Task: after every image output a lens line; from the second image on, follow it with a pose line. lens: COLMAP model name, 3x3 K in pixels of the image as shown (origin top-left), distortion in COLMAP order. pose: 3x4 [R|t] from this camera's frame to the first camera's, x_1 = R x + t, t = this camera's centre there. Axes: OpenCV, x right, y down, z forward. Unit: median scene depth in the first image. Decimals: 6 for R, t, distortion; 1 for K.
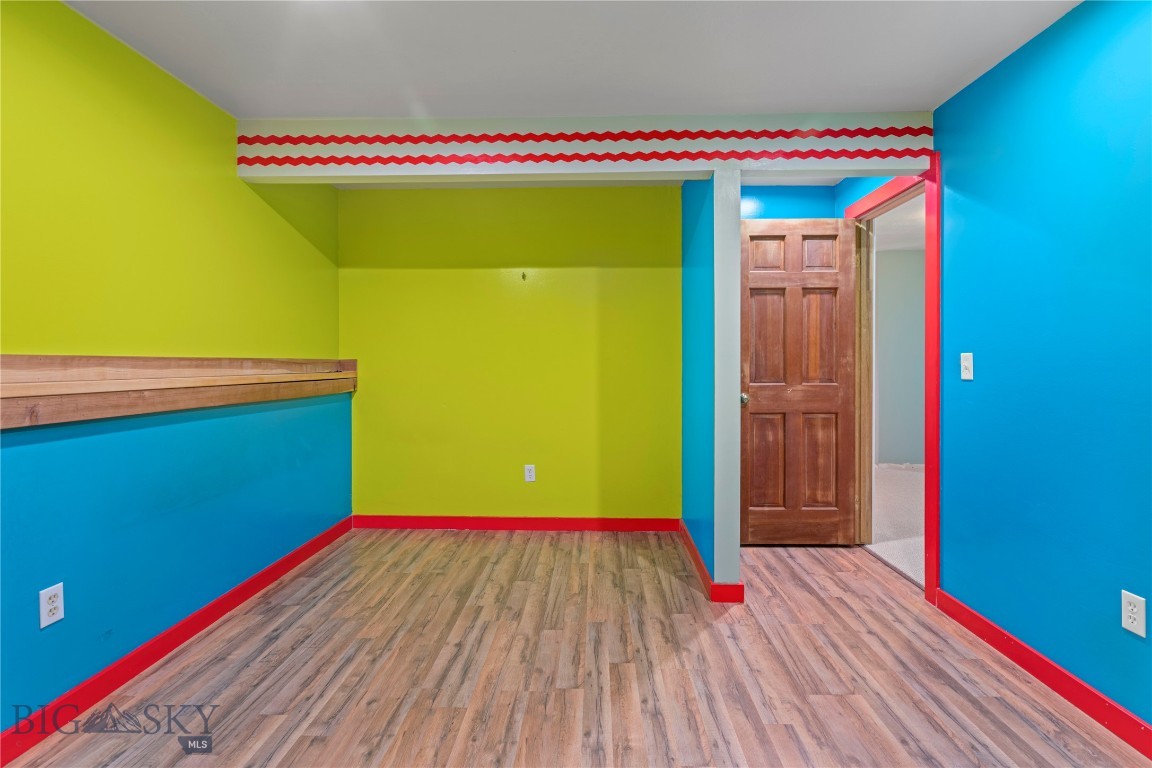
lens RADIAL K [[527.5, 0, 580.6], [0, 527.5, 364.4], [0, 0, 1]] dist [-0.001602, 0.000020]
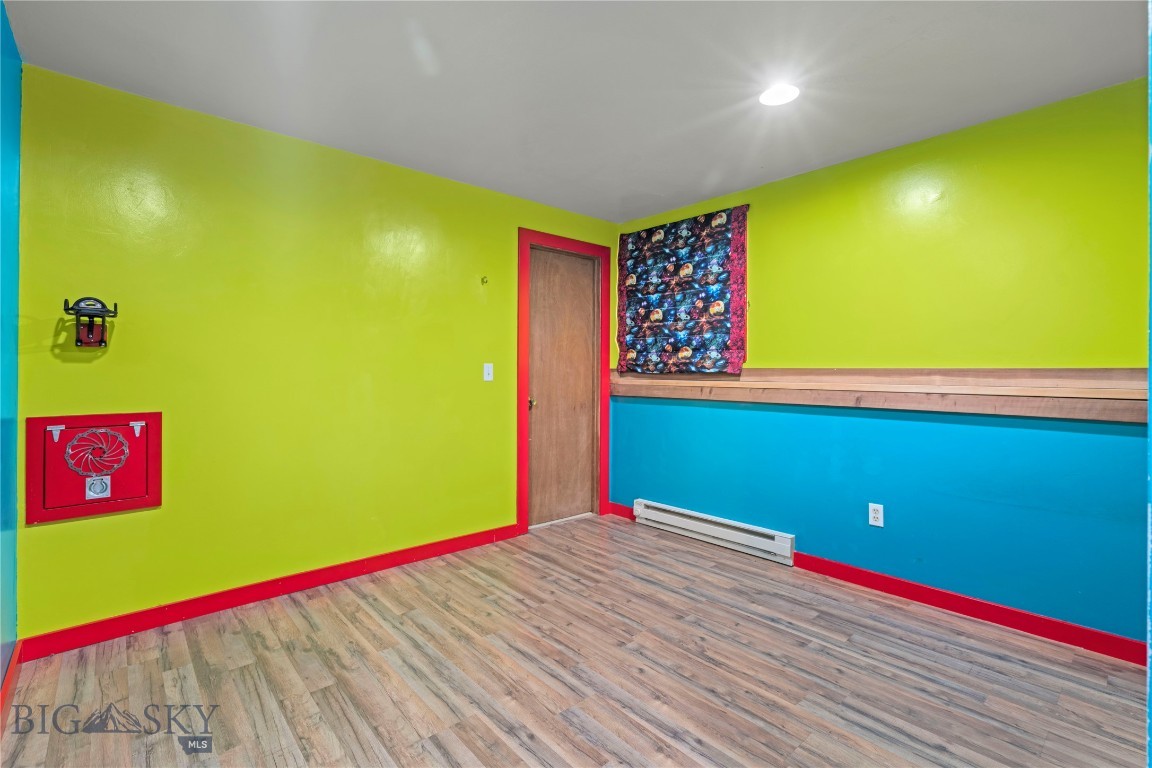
lens RADIAL K [[527.5, 0, 575.2], [0, 527.5, 377.3], [0, 0, 1]] dist [-0.001602, 0.000020]
pose [[-0.724801, 0.002455, -0.688954, 0.747451], [-0.005705, 0.999938, 0.009564, 0.000502], [0.688935, 0.010862, -0.724742, 1.333717]]
